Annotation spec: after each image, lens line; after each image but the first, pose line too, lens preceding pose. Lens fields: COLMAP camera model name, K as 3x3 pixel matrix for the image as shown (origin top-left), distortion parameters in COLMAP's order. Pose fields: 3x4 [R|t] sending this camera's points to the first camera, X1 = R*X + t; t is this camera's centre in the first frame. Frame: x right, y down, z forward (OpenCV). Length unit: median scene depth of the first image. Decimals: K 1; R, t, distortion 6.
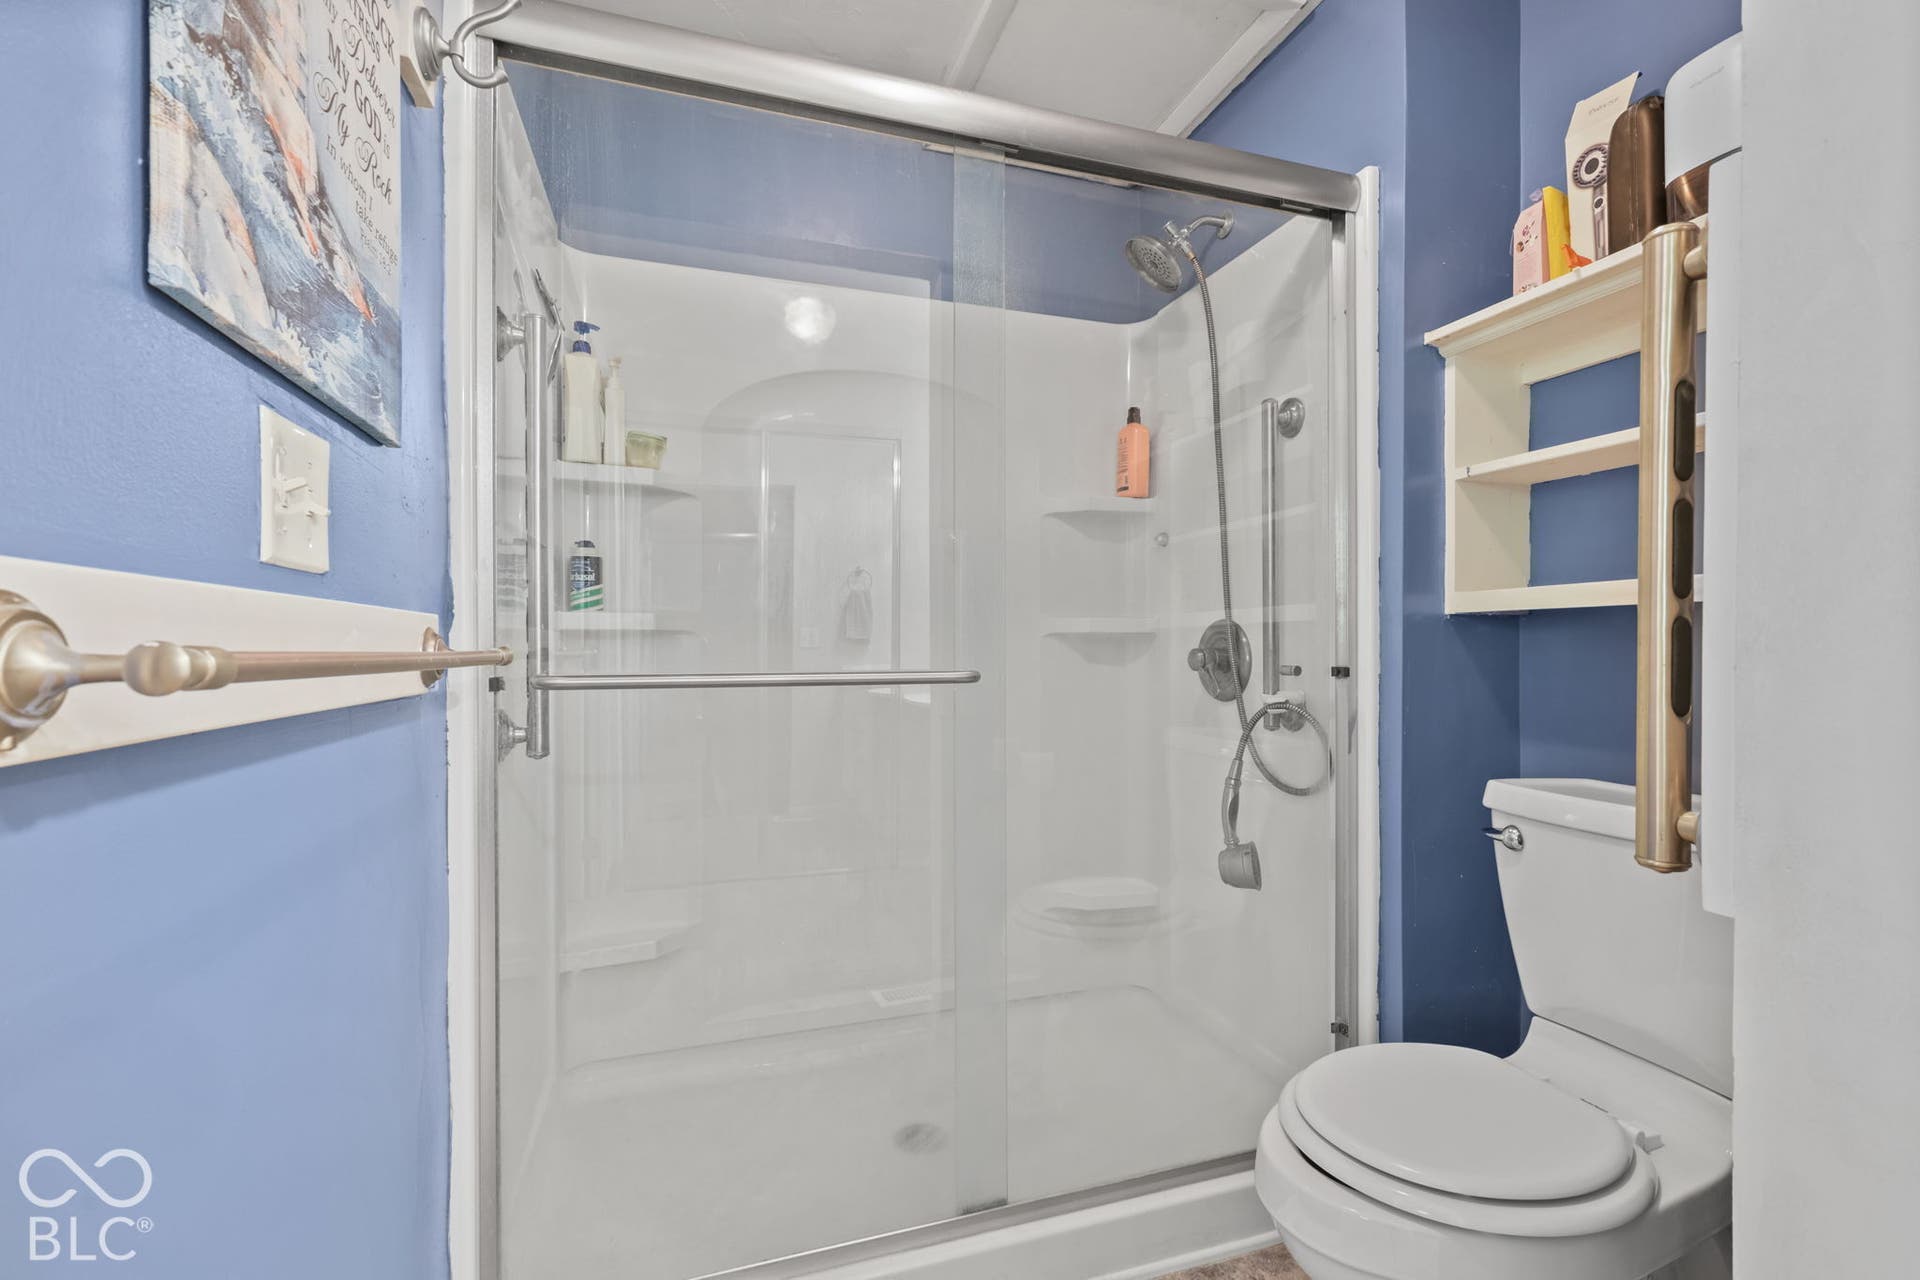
lens RADIAL K [[833.1, 0, 963.5], [0, 833.1, 650.4], [0, 0, 1]] dist [0.001492, -0.000023]
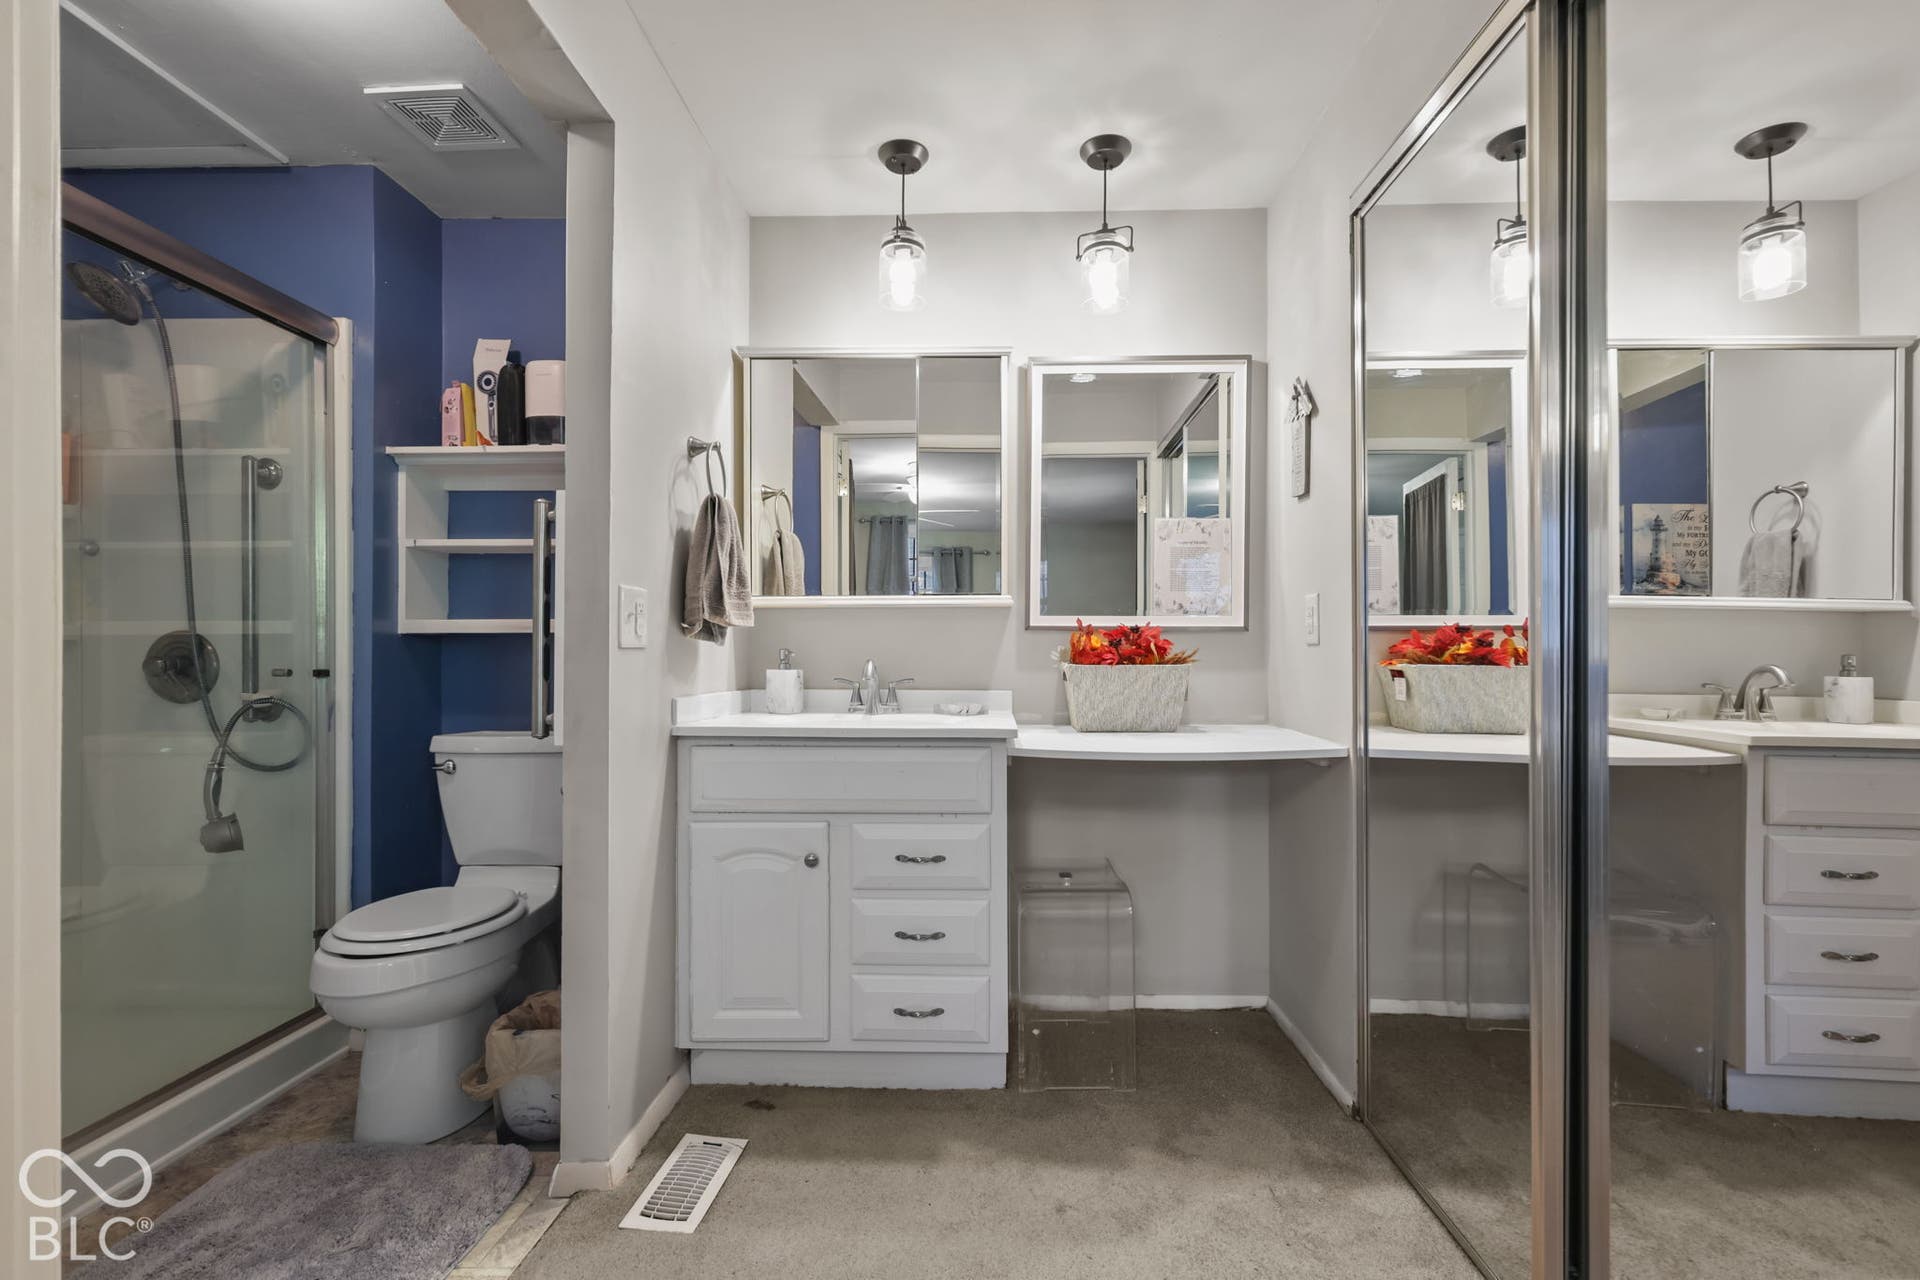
lens RADIAL K [[833.1, 0, 963.5], [0, 833.1, 650.4], [0, 0, 1]] dist [0.001492, -0.000023]
pose [[0.342201, 0.004874, 0.939614, -0.501190], [-0.000061, 0.999987, -0.005164, -0.004954], [-0.939627, 0.001710, 0.342197, -0.492361]]
